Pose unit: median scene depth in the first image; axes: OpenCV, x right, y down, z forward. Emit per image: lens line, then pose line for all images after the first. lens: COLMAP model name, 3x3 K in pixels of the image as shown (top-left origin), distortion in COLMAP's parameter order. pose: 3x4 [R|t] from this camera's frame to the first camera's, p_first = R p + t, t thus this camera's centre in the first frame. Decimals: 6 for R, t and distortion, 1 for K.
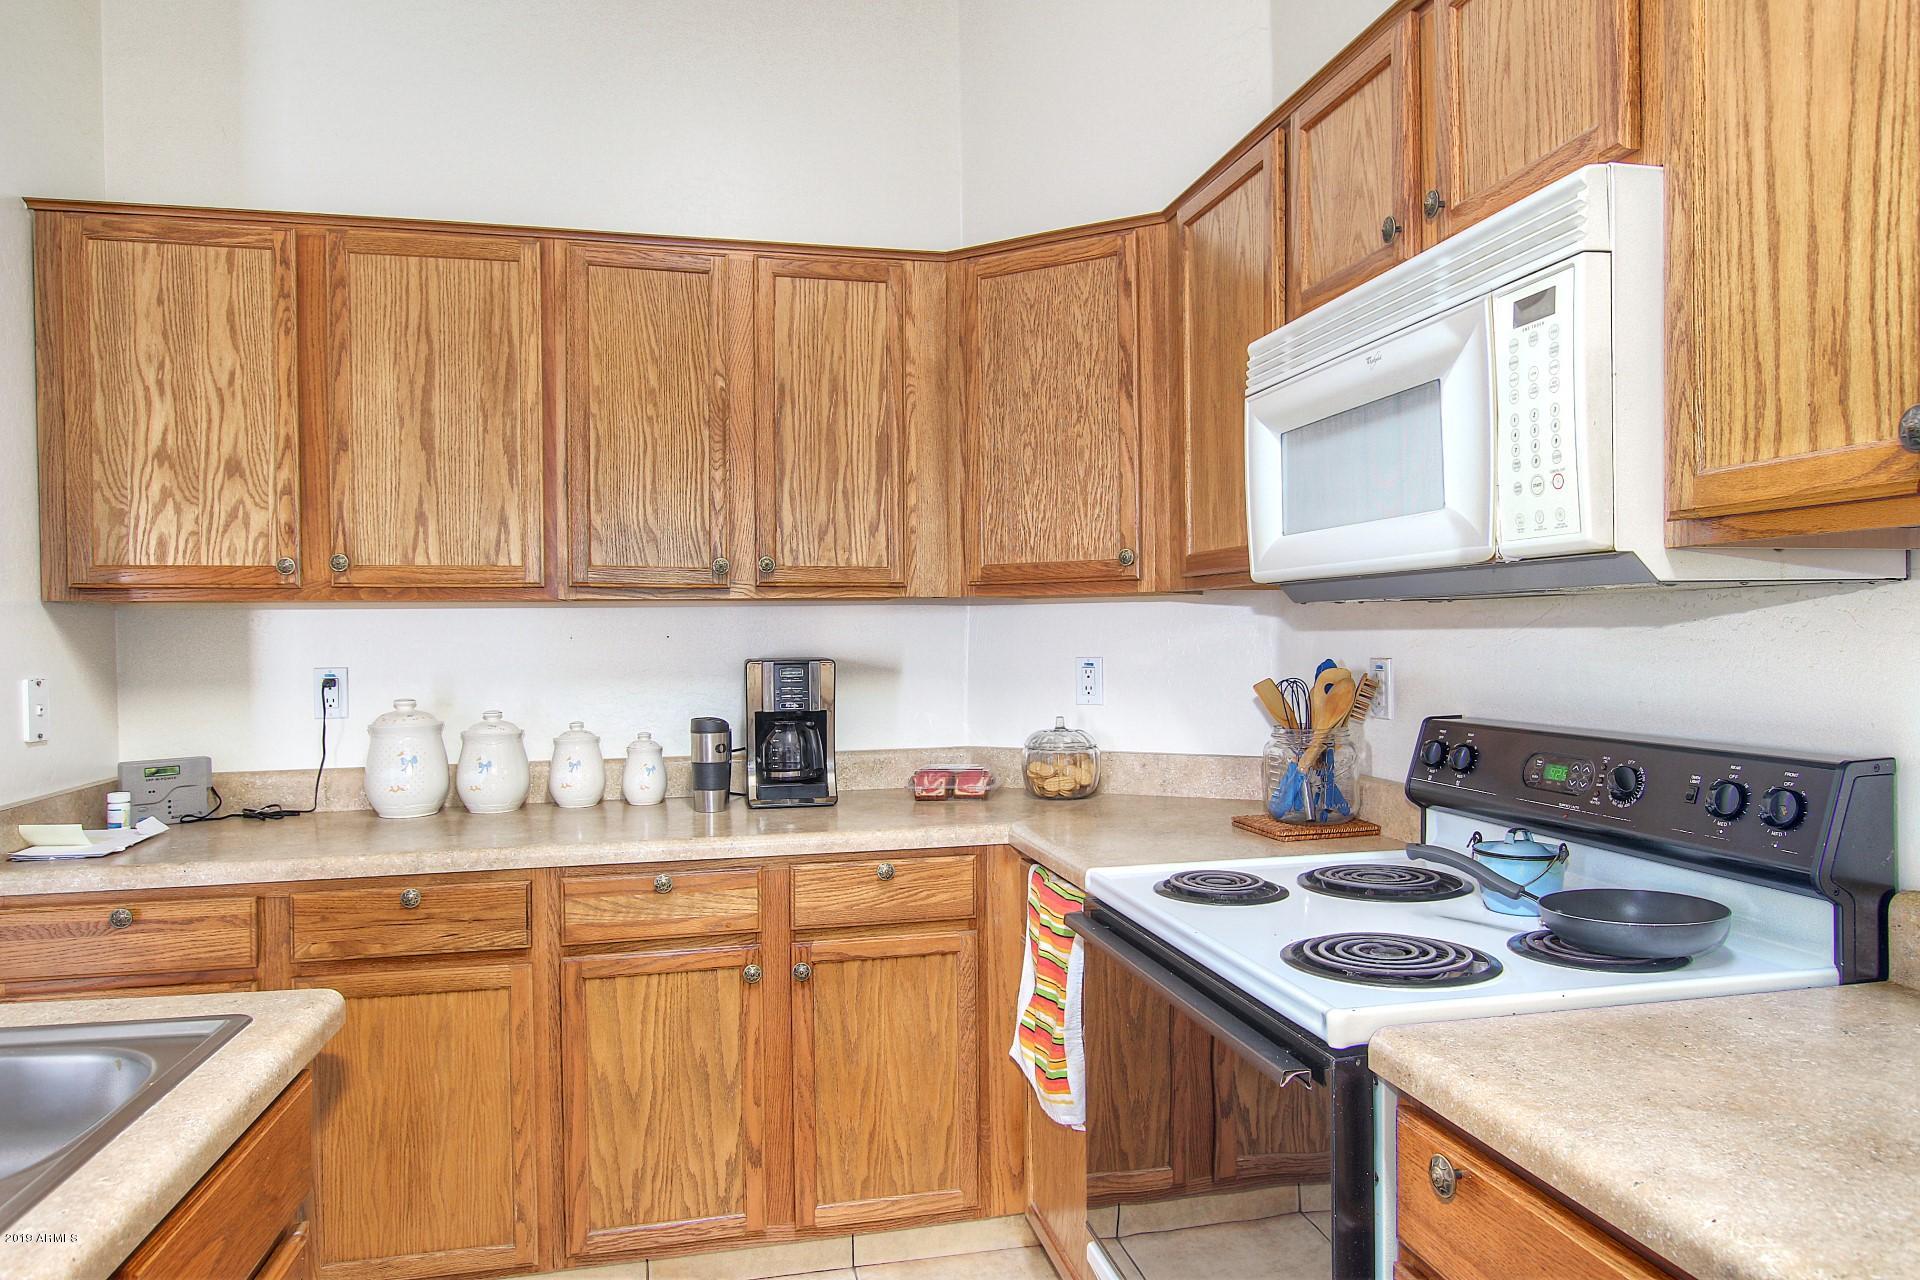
lens RADIAL K [[1224.8, 0, 969.1], [0, 1224.8, 649.4], [0, 0, 1]] dist [-0.020050, 0.011598]
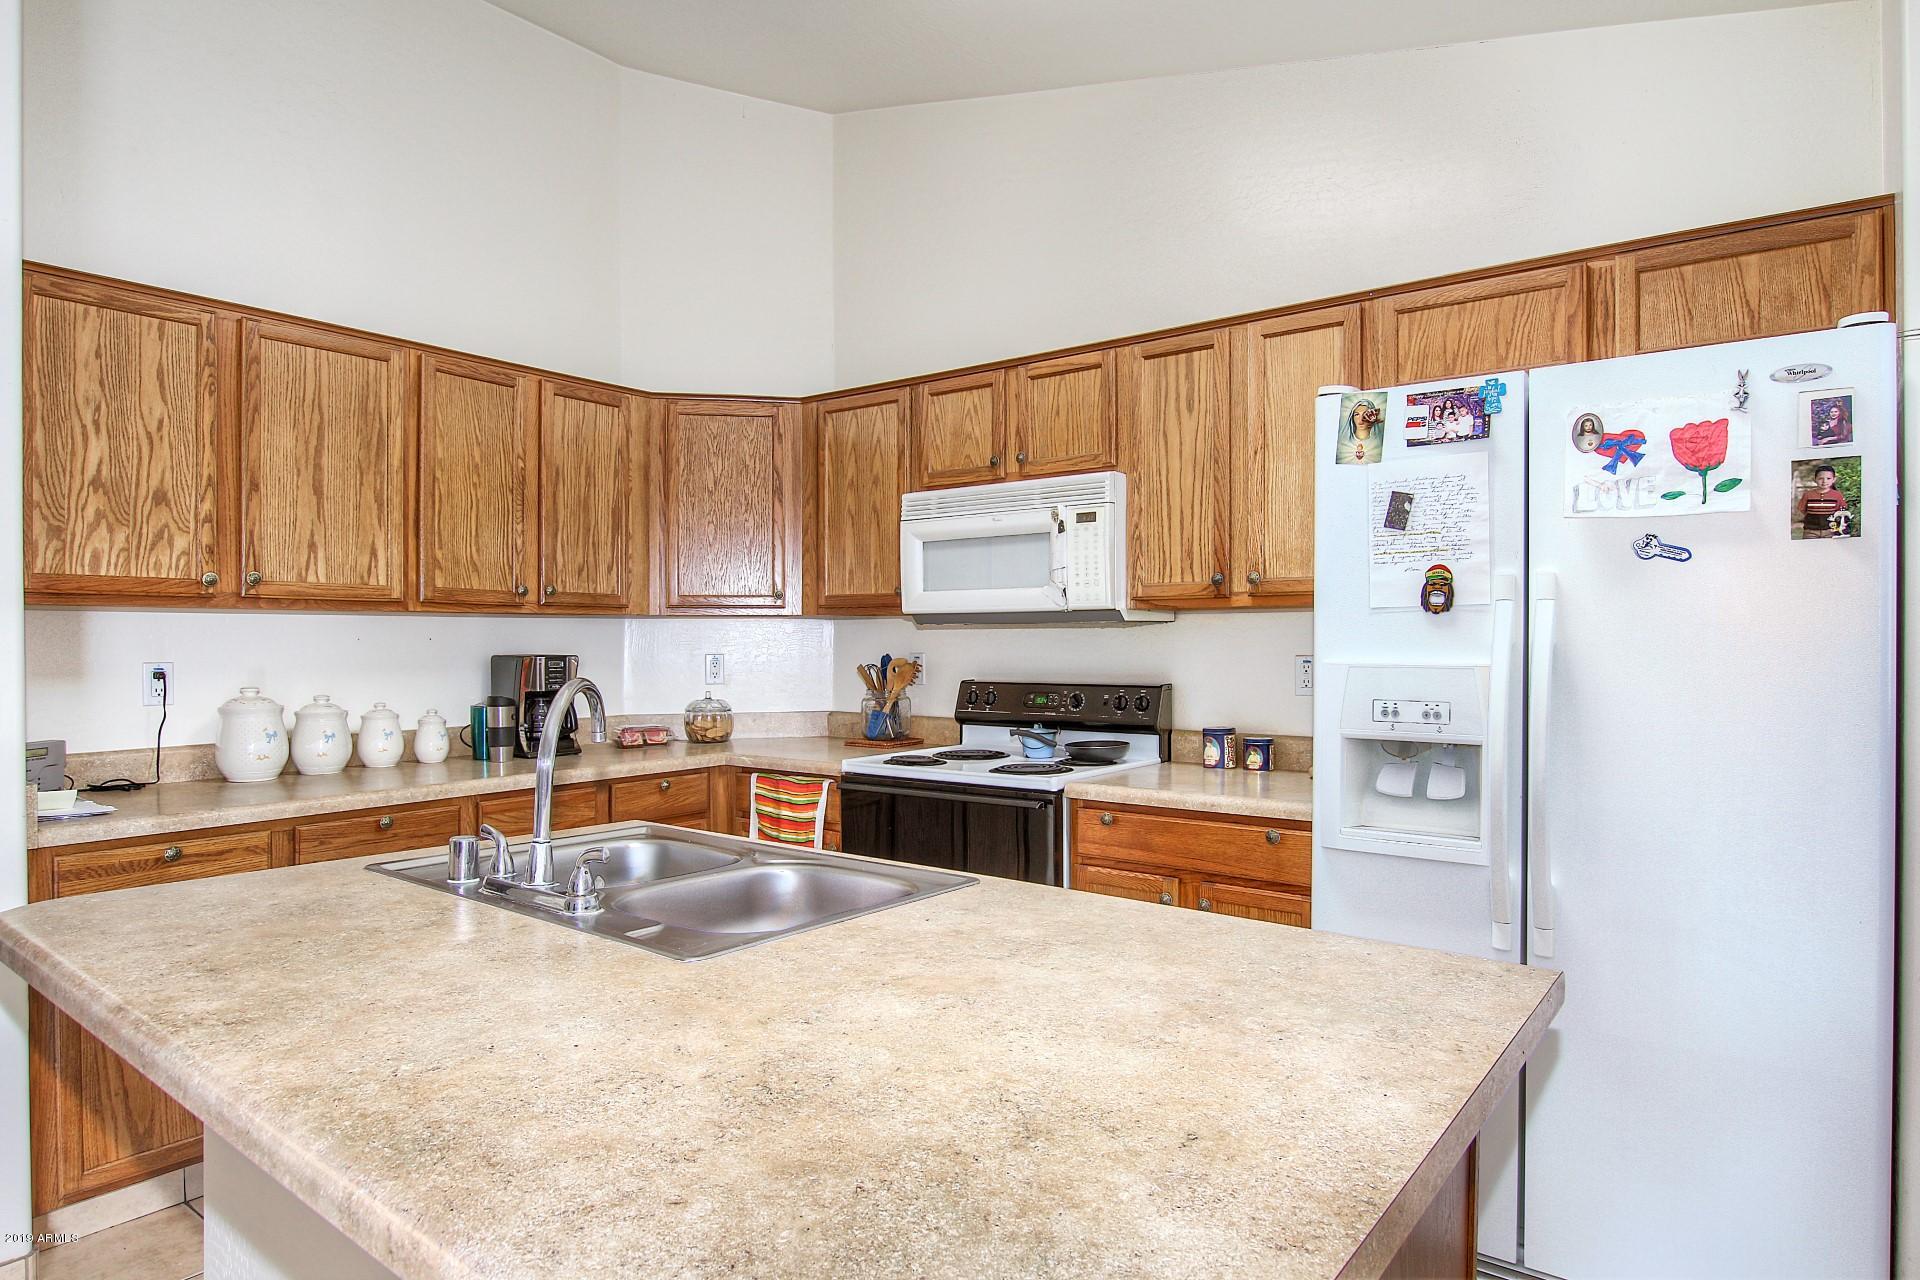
lens RADIAL K [[1089.4, 0, 967.7], [0, 1089.4, 648.5], [0, 0, 1]] dist [-0.013039, -0.002565]
pose [[0.766937, 0.002681, 0.641717, -0.672851], [0.003111, 0.999964, -0.007896, 0.013664], [-0.641715, 0.008052, 0.766901, -0.353421]]
